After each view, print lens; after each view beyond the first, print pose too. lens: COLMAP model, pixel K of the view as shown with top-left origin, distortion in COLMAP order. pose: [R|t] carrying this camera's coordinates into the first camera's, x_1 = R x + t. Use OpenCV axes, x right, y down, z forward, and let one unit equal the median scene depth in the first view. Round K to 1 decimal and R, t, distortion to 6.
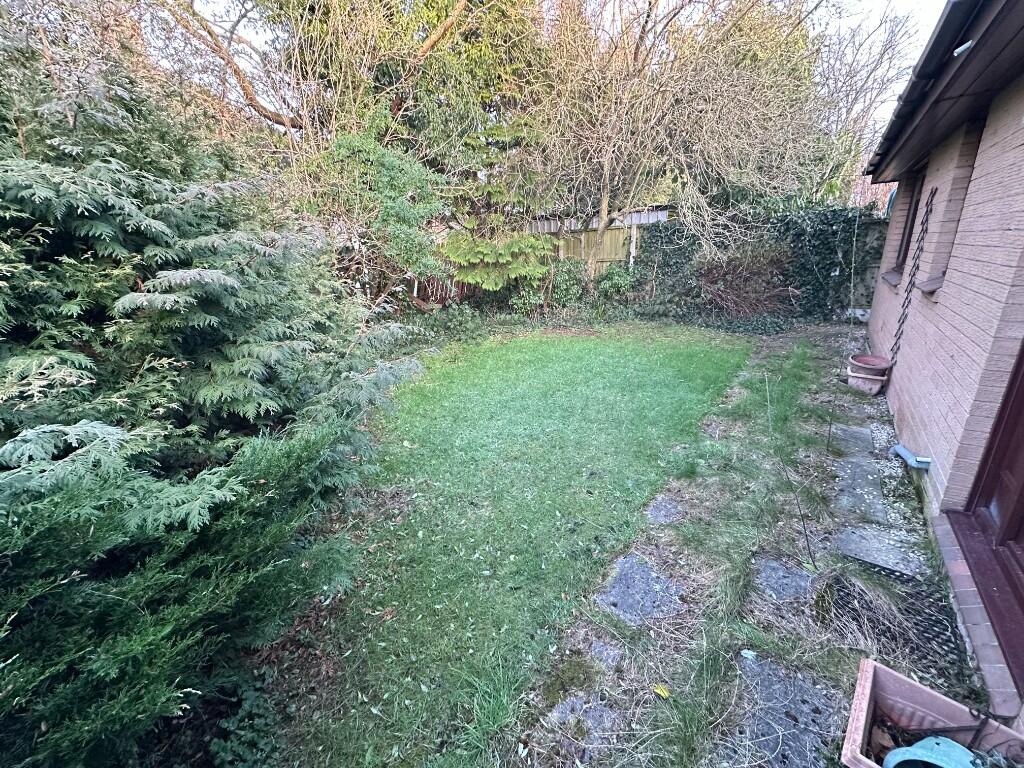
lens RADIAL K [[408.3, 0, 514.4], [0, 408.3, 382.2], [0, 0, 1]] dist [-0.003247, 0.000052]
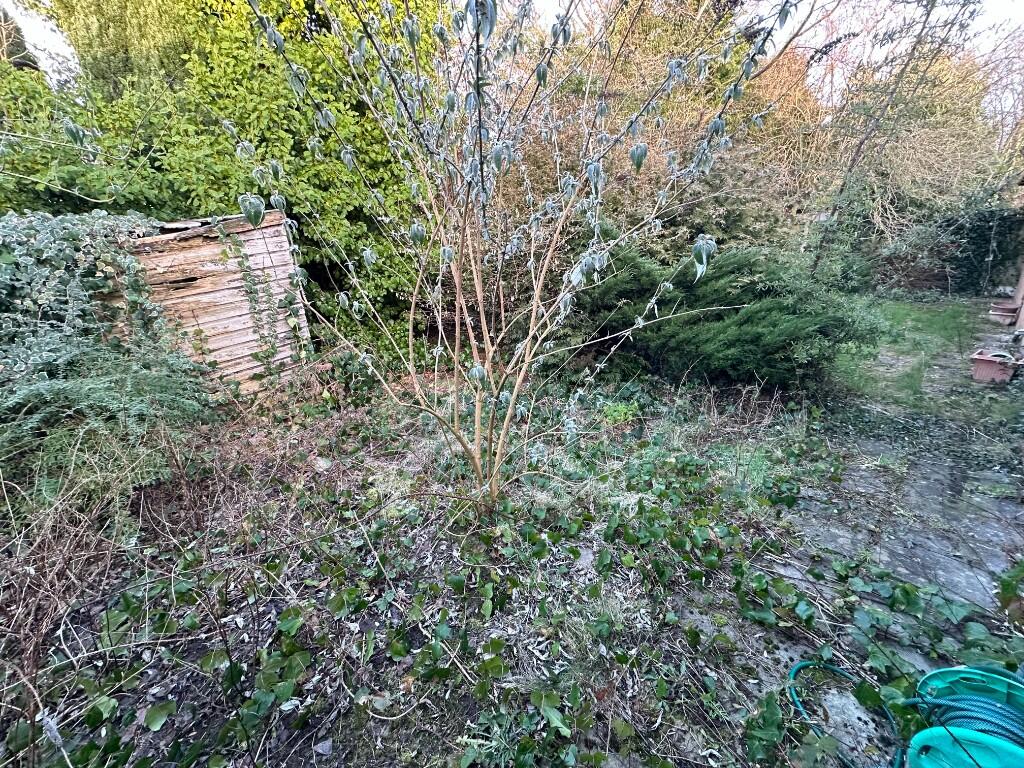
lens RADIAL K [[408.3, 0, 512.2], [0, 408.3, 378.3], [0, 0, 1]] dist [-0.003247, 0.000052]
pose [[0.978577, 0.064861, -0.195395, -0.469698], [-0.062389, 0.997875, 0.018783, 0.204943], [0.196198, -0.006190, 0.980545, -0.634526]]
